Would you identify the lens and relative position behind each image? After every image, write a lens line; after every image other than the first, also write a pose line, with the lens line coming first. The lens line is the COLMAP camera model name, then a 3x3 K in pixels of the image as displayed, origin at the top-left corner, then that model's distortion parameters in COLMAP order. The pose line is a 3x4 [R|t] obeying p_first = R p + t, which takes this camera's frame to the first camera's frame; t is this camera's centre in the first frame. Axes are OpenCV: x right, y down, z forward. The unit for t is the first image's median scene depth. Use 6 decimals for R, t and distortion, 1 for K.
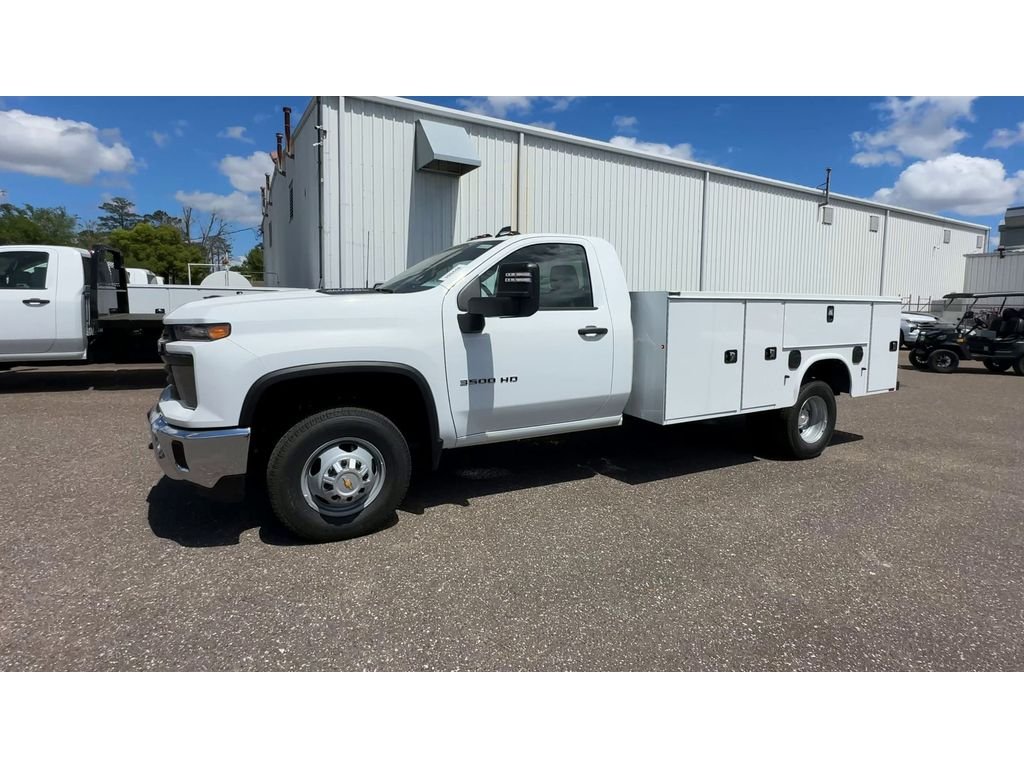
lens RADIAL K [[498.2, 0, 515.5], [0, 498.2, 334.4], [0, 0, 1]] dist [0.003043, -0.003437]
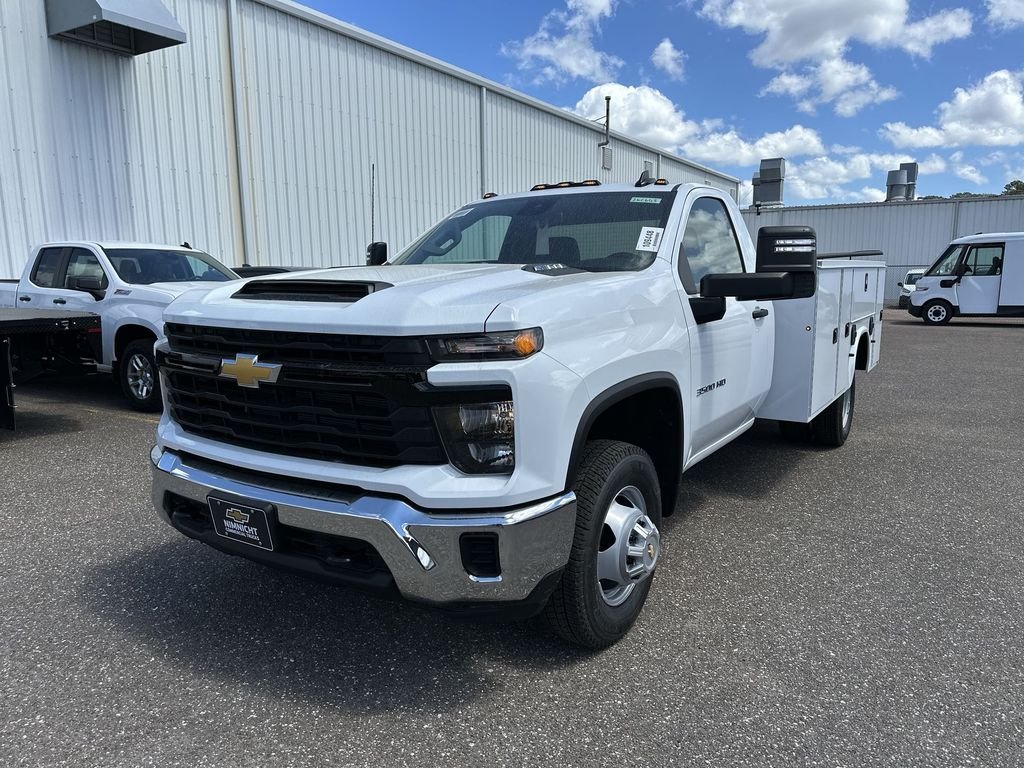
lens RADIAL K [[727.3, 0, 508.7], [0, 727.3, 380.2], [0, 0, 1]] dist [0.039831, -0.052001]
pose [[0.877155, -0.090060, 0.471686, -0.713826], [0.050456, 0.994104, 0.095977, -0.031169], [-0.477549, -0.060388, 0.876528, 0.172284]]
